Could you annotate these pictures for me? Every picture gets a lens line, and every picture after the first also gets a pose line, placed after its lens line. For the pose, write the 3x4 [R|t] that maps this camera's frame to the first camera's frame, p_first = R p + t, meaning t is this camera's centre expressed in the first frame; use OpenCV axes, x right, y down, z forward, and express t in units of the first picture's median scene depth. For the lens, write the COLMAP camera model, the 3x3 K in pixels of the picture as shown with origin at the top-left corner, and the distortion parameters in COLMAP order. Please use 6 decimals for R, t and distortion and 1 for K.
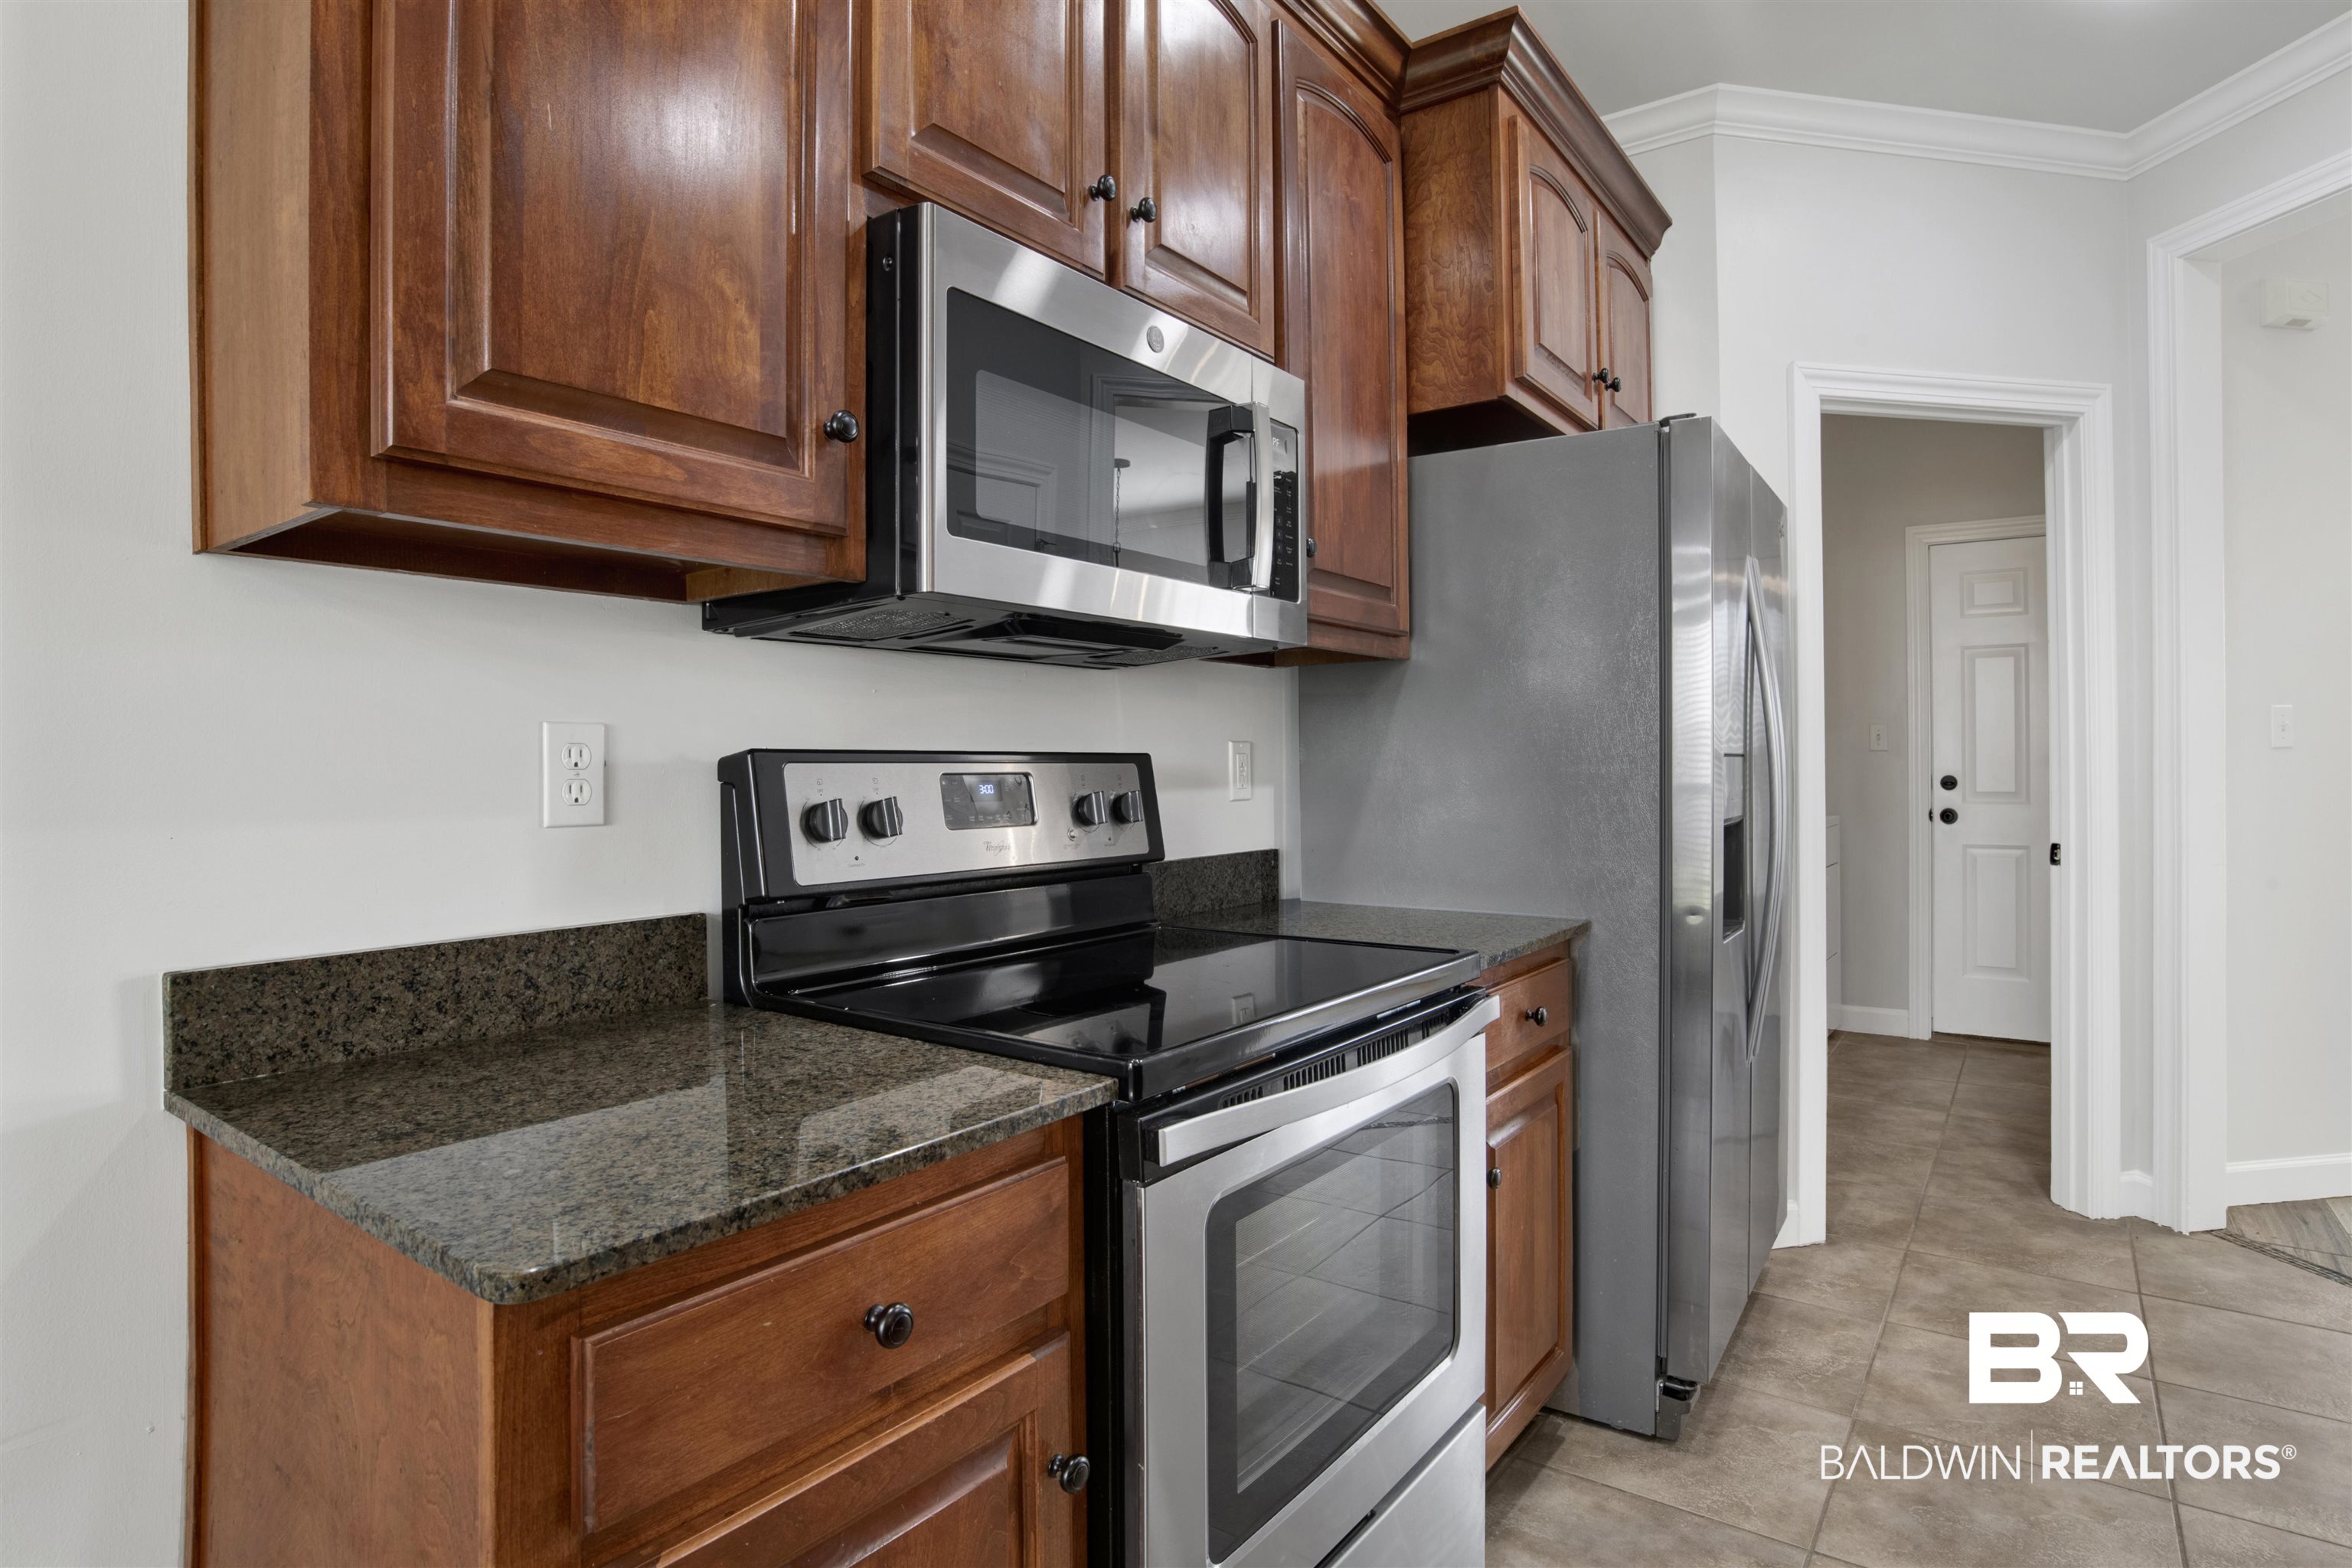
lens RADIAL K [[1238.7, 0, 1186.7], [0, 1238.7, 763.7], [0, 0, 1]] dist [-0.059478, 0.018061]
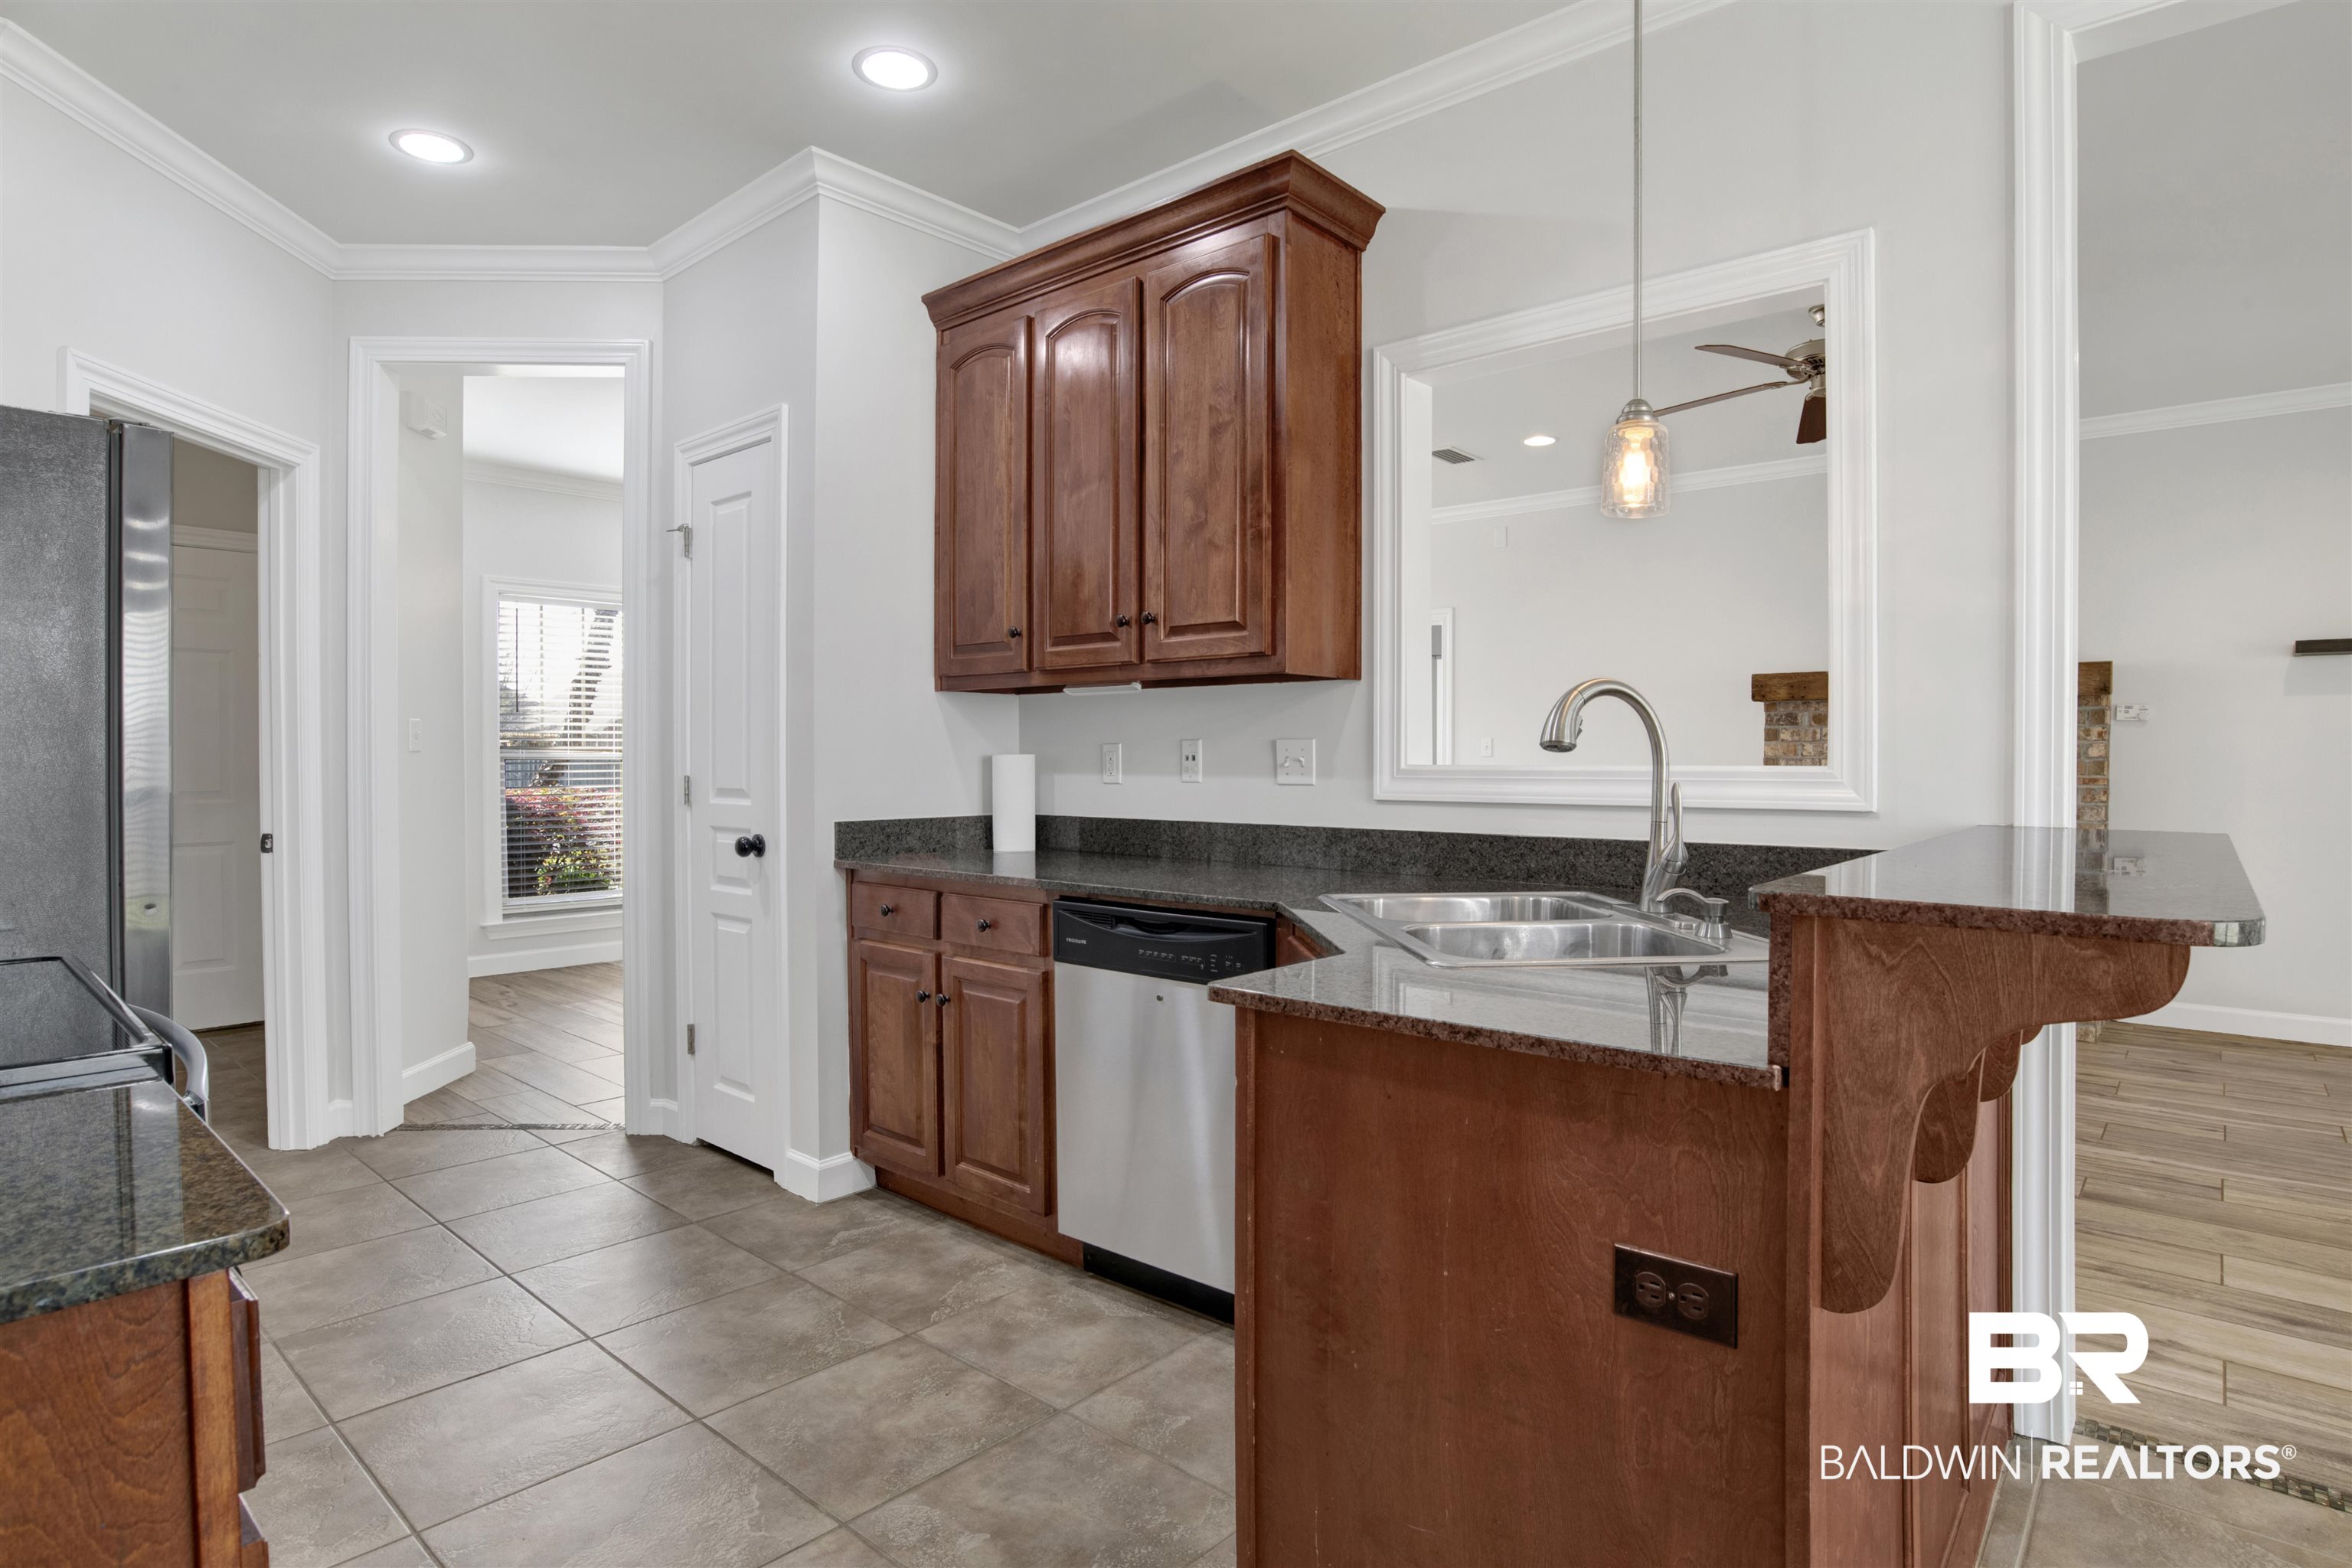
lens RADIAL K [[1238.7, 0, 1160.7], [0, 1238.7, 771.9], [0, 0, 1]] dist [-0.059478, 0.018061]
pose [[0.121062, -0.006061, 0.992626, -0.323686], [0.001689, 0.999981, 0.005900, 0.002301], [-0.992644, 0.000962, 0.121070, 0.024136]]
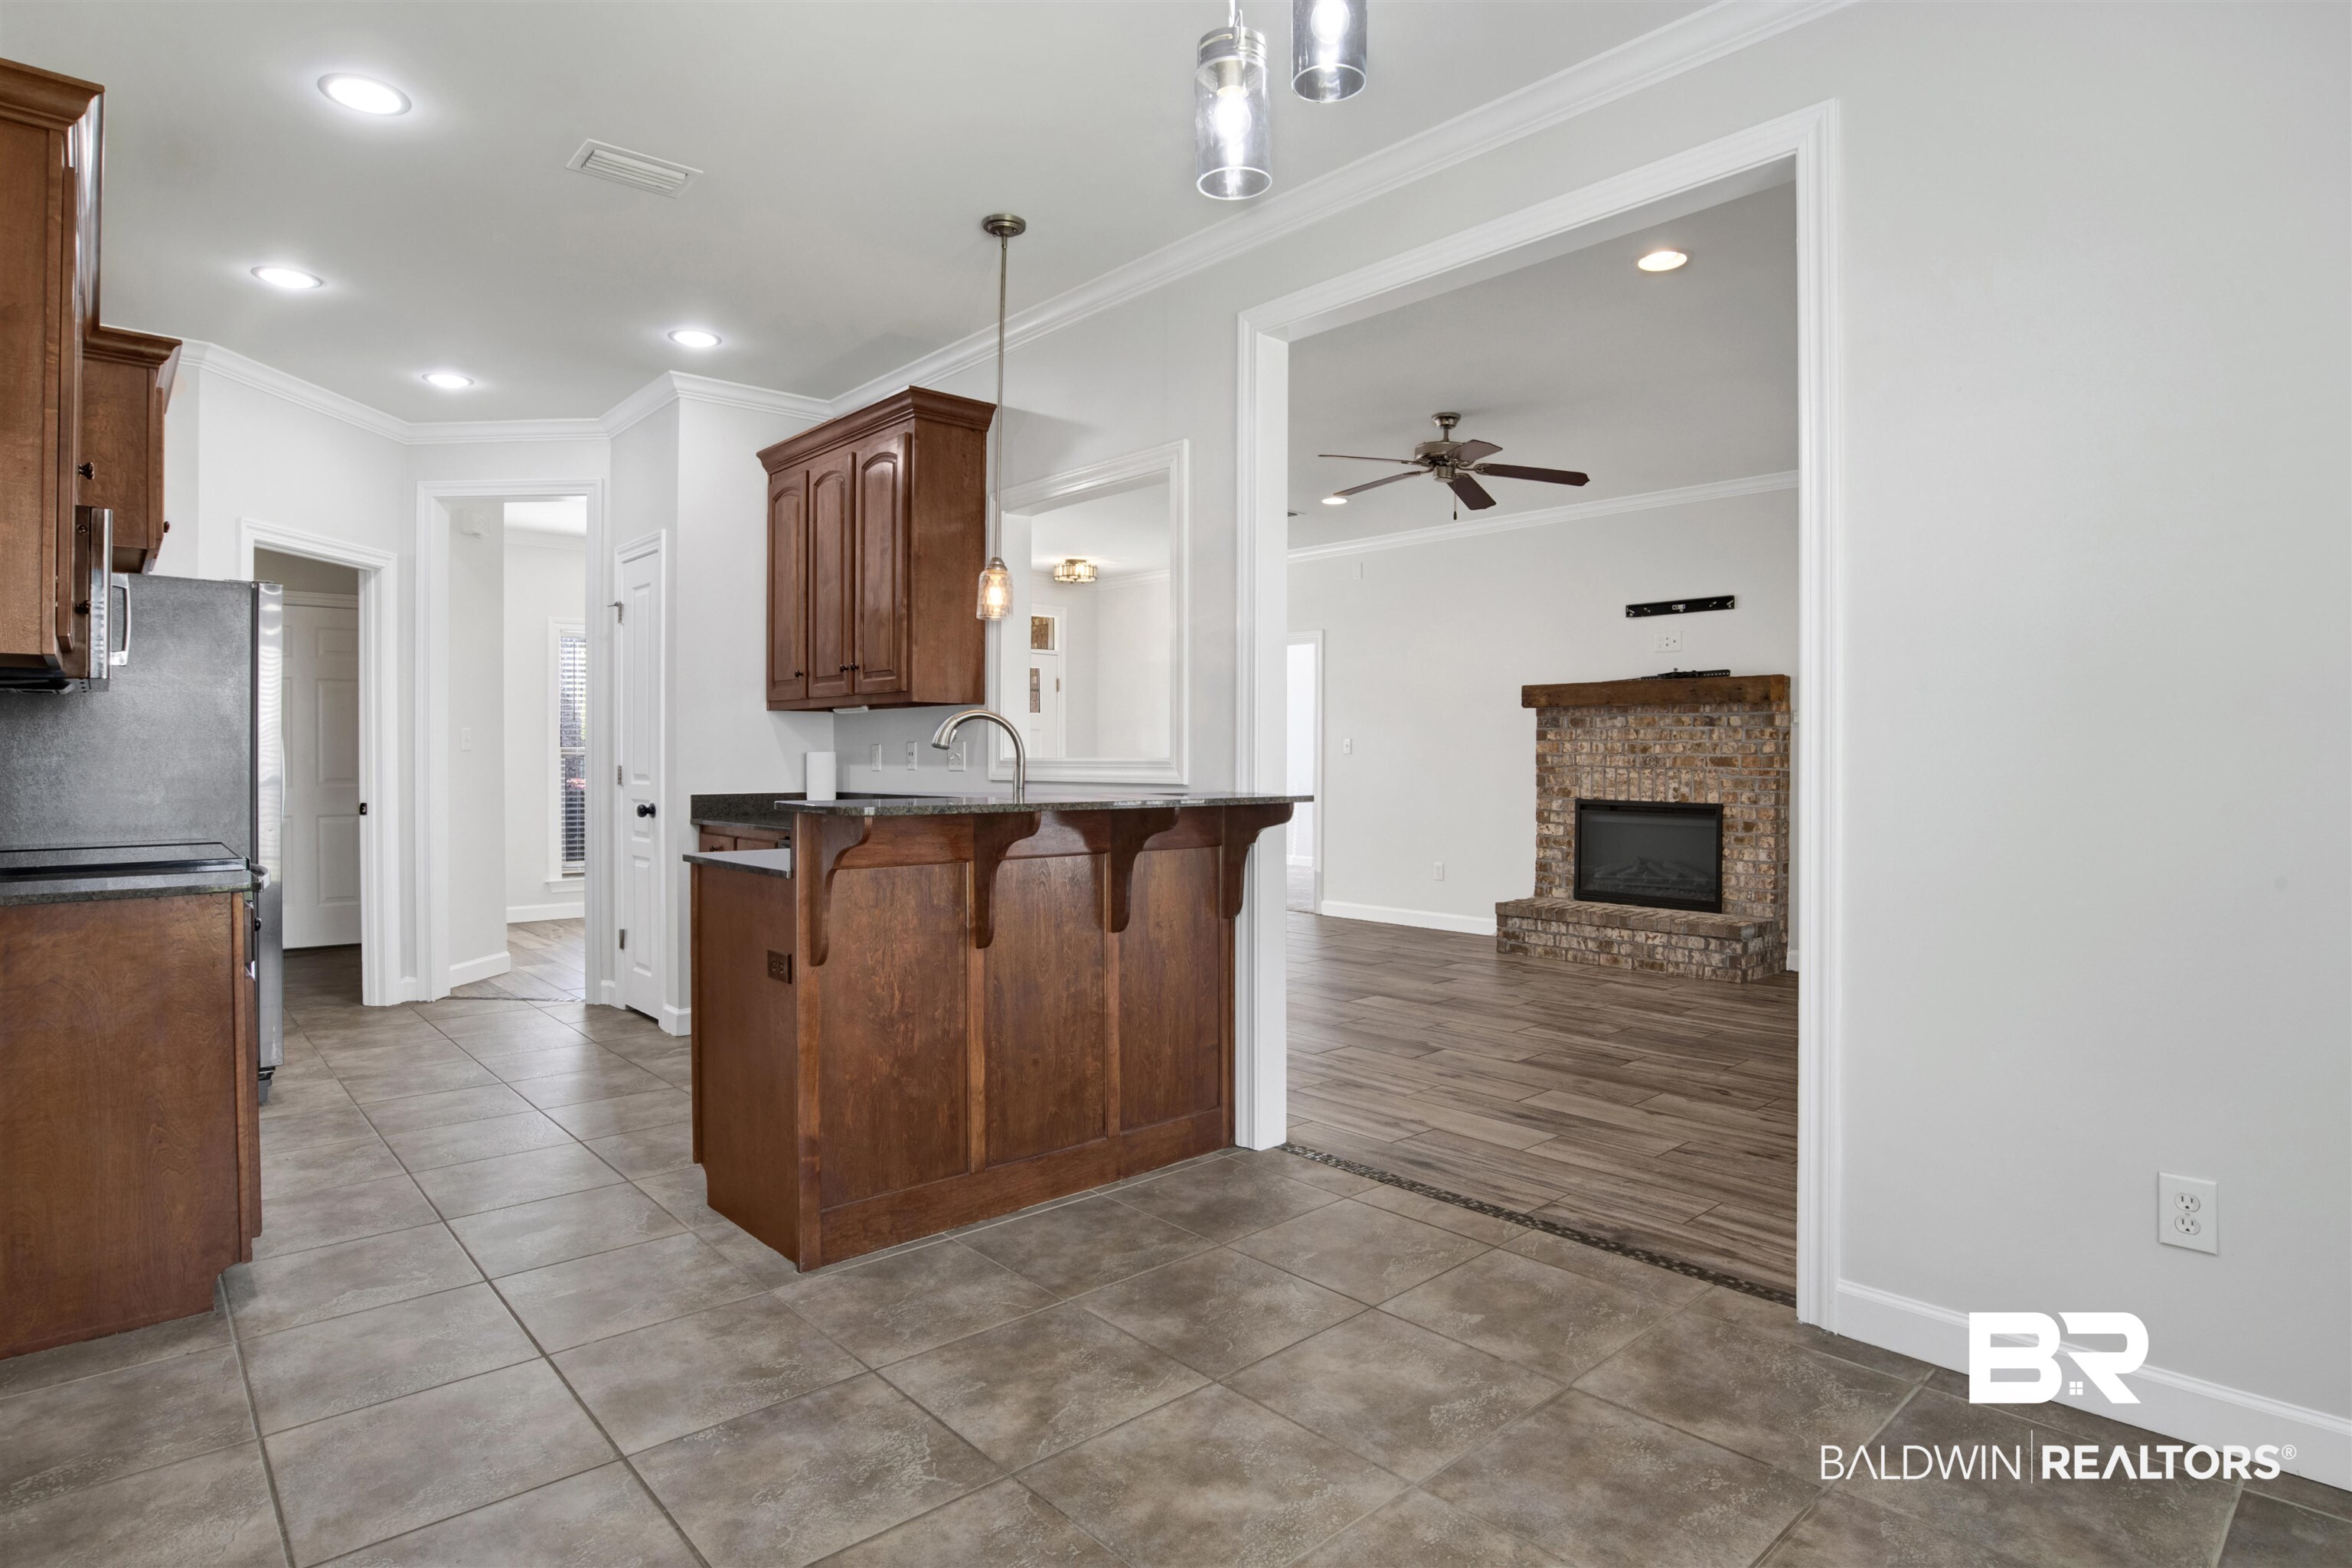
lens RADIAL K [[1238.7, 0, 1167.6], [0, 1238.7, 758.9], [0, 0, 1]] dist [-0.059478, 0.018061]
pose [[0.227584, 0.003416, 0.973753, -0.793066], [0.002027, 0.999990, -0.003982, 0.010708], [-0.973756, 0.002880, 0.227575, -0.596518]]
